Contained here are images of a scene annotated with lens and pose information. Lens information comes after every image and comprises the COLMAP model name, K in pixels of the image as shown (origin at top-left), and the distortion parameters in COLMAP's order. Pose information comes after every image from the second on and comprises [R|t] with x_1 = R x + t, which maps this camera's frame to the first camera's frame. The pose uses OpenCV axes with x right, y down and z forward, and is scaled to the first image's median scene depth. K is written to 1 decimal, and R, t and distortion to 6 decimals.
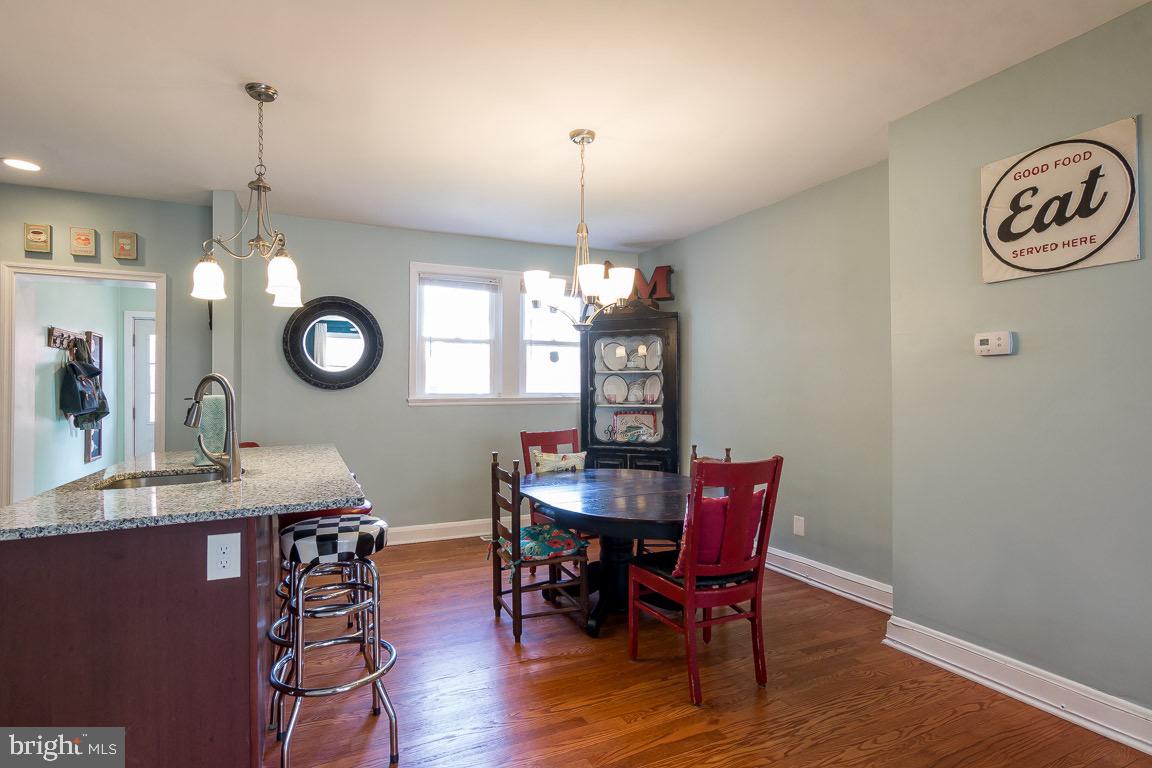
lens RADIAL K [[577.5, 0, 576.0], [0, 577.5, 384.0], [0, 0, 1]] dist [0.000325, -0.000217]
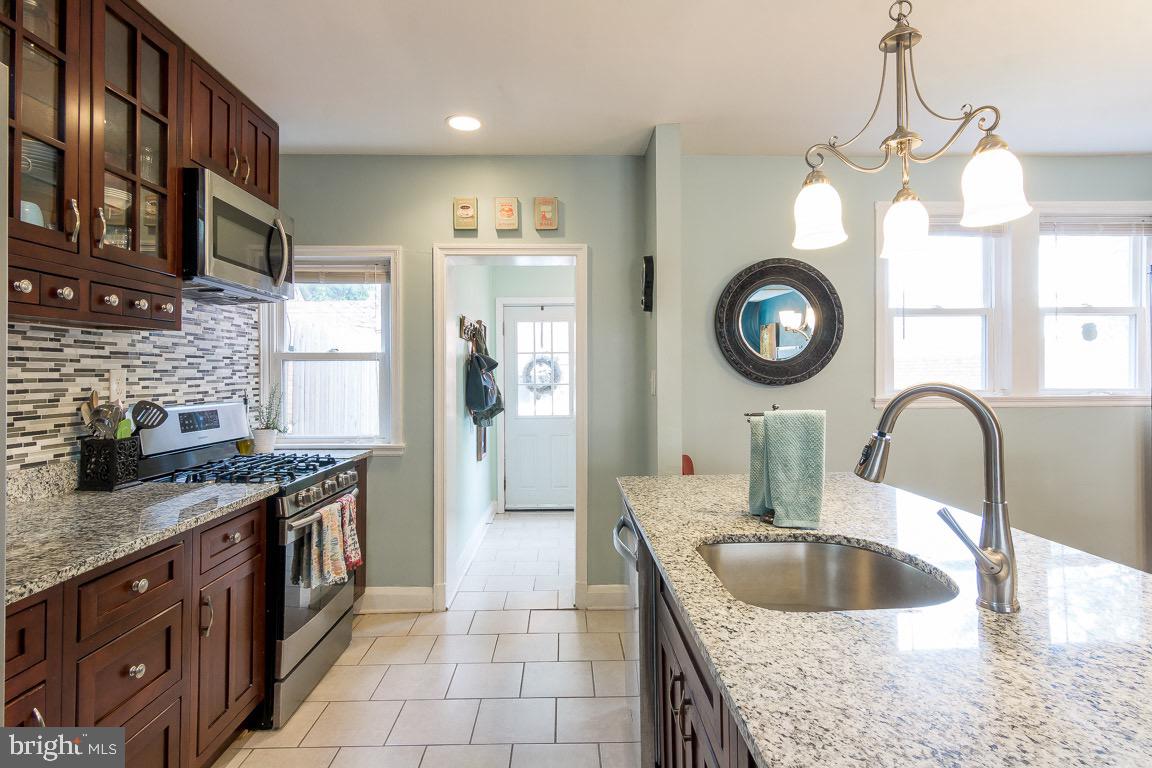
lens RADIAL K [[608.4, 0, 573.8], [0, 608.4, 368.0], [0, 0, 1]] dist [0.001384, 0.000231]
pose [[0.911990, -0.006427, -0.410162, -0.337709], [0.007757, 0.999969, 0.001579, -0.015791], [0.410139, -0.004621, 0.912012, 0.187621]]
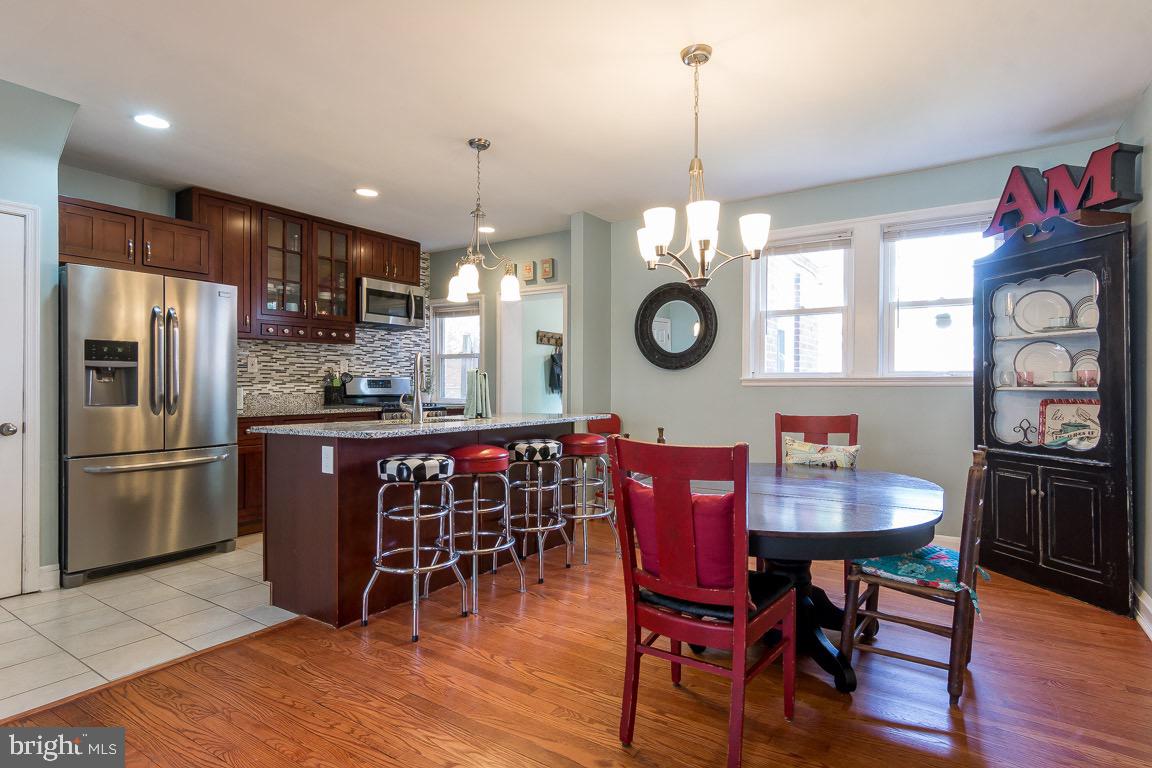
lens RADIAL K [[601.4, 0, 576.0], [0, 601.4, 384.0], [0, 0, 1]] dist [0.003748, 0.000596]
pose [[0.517967, 0.002718, -0.855396, 0.443914], [0.007088, 0.999947, 0.007469, 0.027171], [0.855371, -0.009932, 0.517921, 0.261254]]
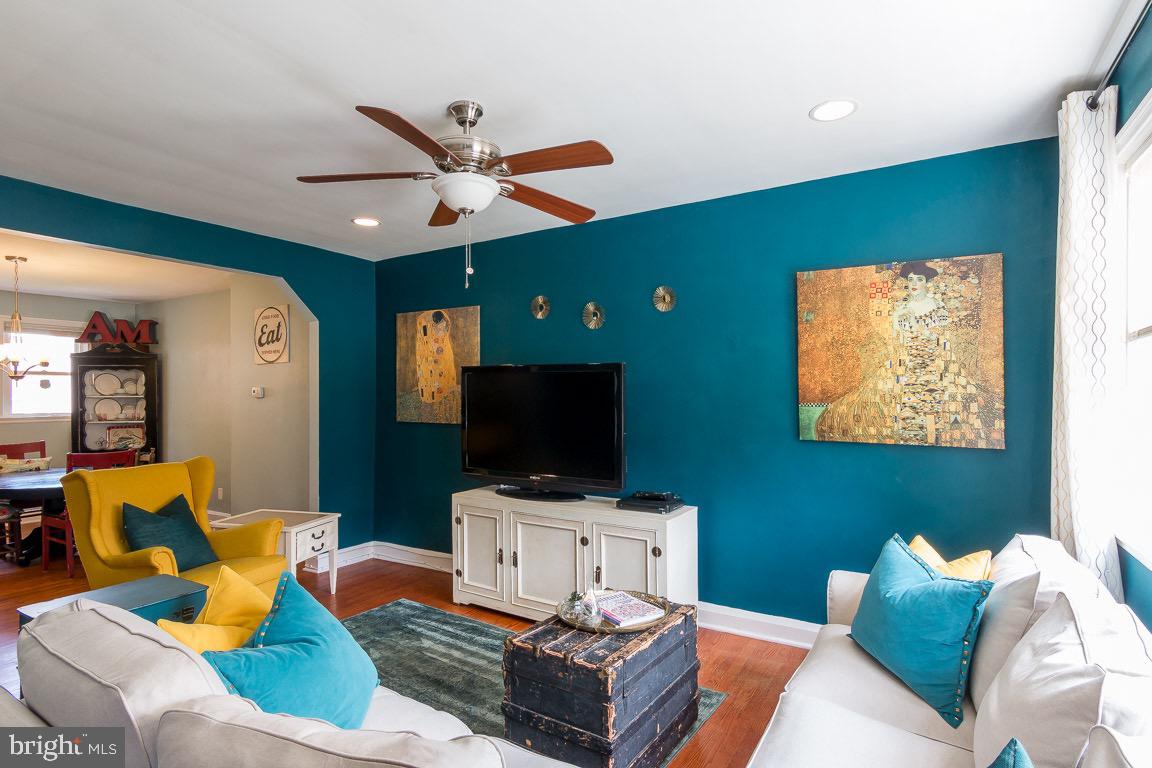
lens RADIAL K [[579.8, 0, 577.7], [0, 579.8, 397.3], [0, 0, 1]] dist [0.001840, 0.000267]
pose [[0.840733, -0.003156, 0.541441, 0.299428], [-0.003054, 0.999939, 0.010571, -0.042353], [-0.541442, -0.010541, 0.840672, -0.805824]]
